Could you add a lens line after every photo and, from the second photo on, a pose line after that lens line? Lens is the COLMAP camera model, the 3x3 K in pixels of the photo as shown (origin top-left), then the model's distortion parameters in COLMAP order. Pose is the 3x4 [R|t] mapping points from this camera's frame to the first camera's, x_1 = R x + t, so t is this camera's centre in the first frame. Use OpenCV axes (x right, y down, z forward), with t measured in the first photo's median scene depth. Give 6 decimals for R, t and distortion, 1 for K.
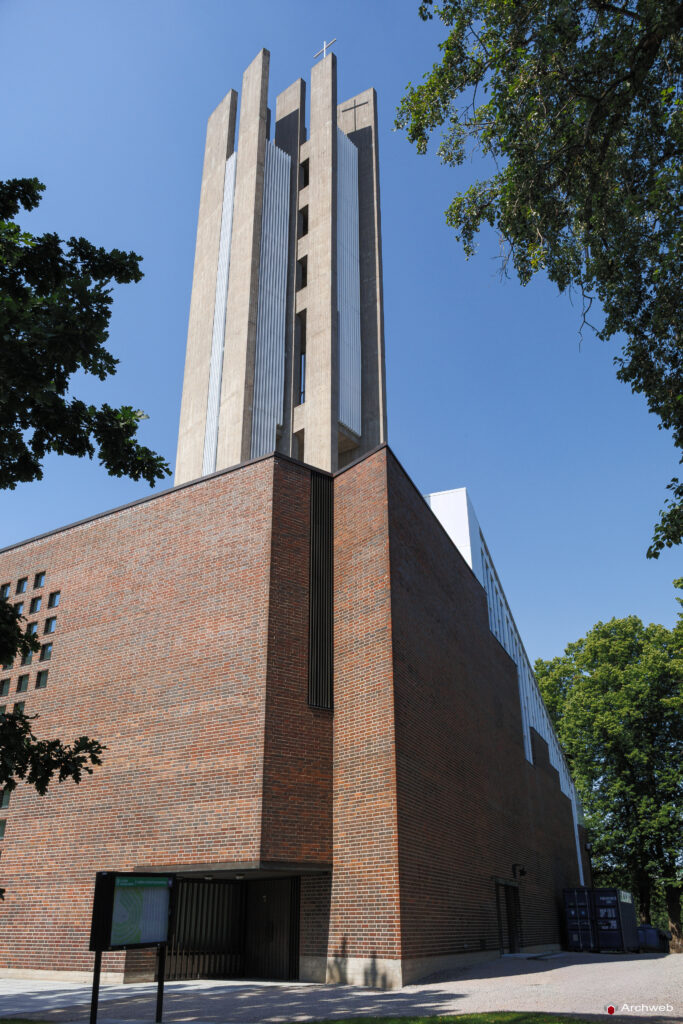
lens RADIAL K [[909.6, 0, 341.5], [0, 909.6, 512.0], [0, 0, 1]] dist [0.007510, 0.006738]
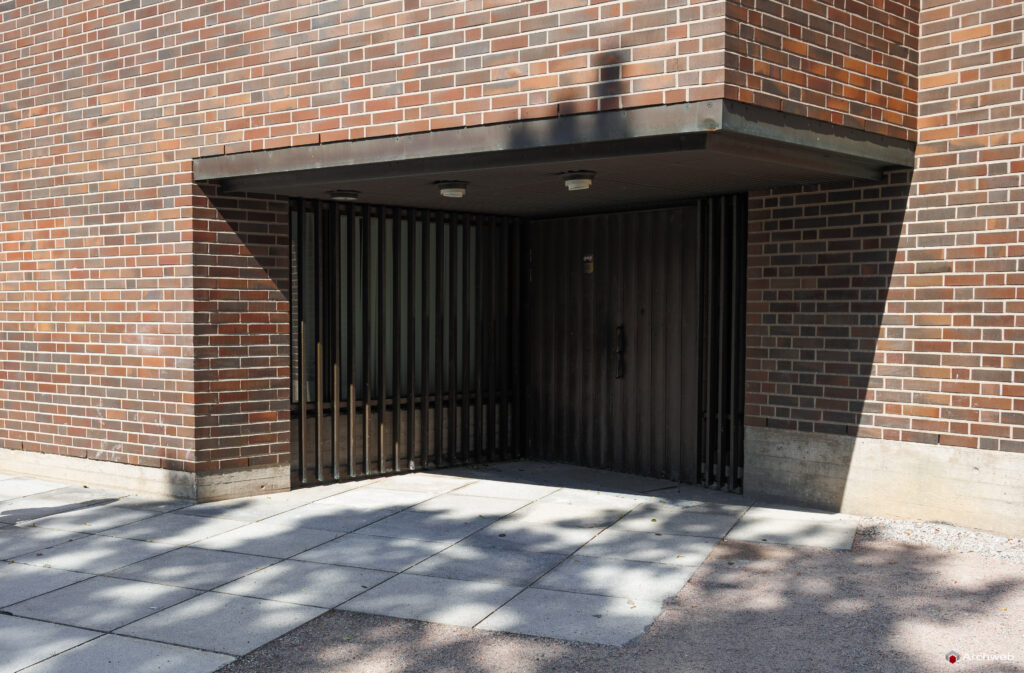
lens RADIAL K [[1012.3, 0, 512.0], [0, 1012.3, 336.5], [0, 0, 1]] dist [-0.009255, -0.004034]
pose [[0.998053, -0.001715, 0.062345, -0.149730], [-0.025609, 0.900203, 0.434716, 0.306528], [-0.056869, -0.435466, 0.898407, 0.698736]]
